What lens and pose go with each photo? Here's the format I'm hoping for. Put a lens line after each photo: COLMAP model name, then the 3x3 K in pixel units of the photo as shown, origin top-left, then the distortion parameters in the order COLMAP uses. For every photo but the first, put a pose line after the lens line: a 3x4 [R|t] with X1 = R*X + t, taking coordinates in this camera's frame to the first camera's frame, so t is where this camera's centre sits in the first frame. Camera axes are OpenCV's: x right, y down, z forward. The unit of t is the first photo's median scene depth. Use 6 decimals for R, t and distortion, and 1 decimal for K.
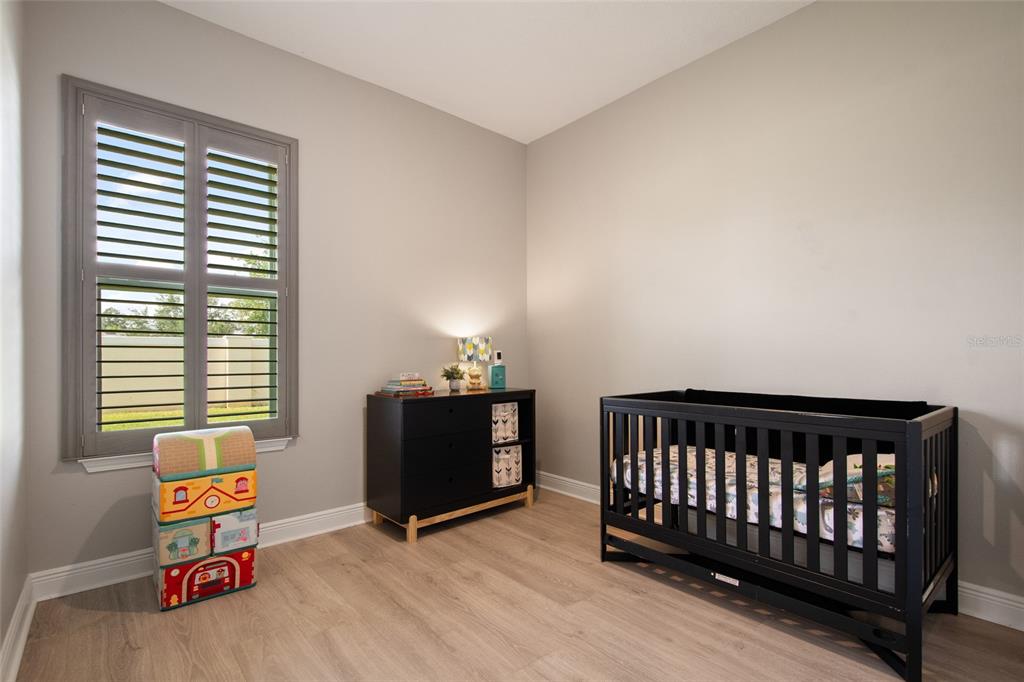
lens RADIAL K [[472.0, 0, 511.5], [0, 472.0, 362.9], [0, 0, 1]] dist [-0.014887, 0.000585]
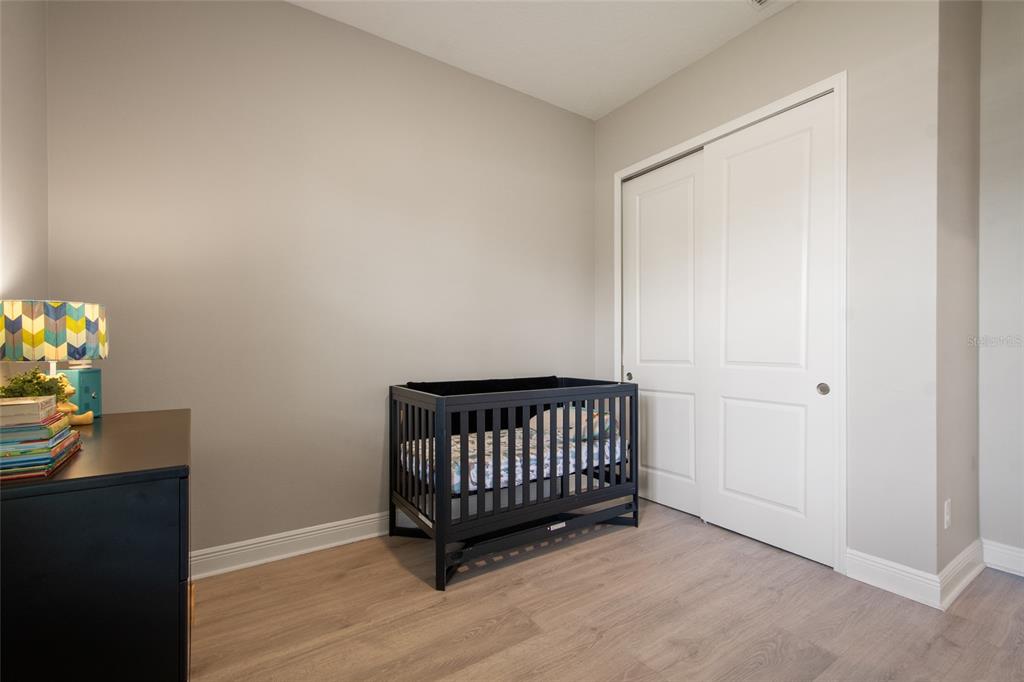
lens RADIAL K [[432.0, 0, 512.0], [0, 432.0, 341.0], [0, 0, 1]] dist [0.000158, 0.000042]
pose [[0.128371, 0.033414, 0.991163, -0.684936], [0.017468, 0.999201, -0.035947, 0.000864], [-0.991572, 0.021929, 0.127685, 0.900263]]
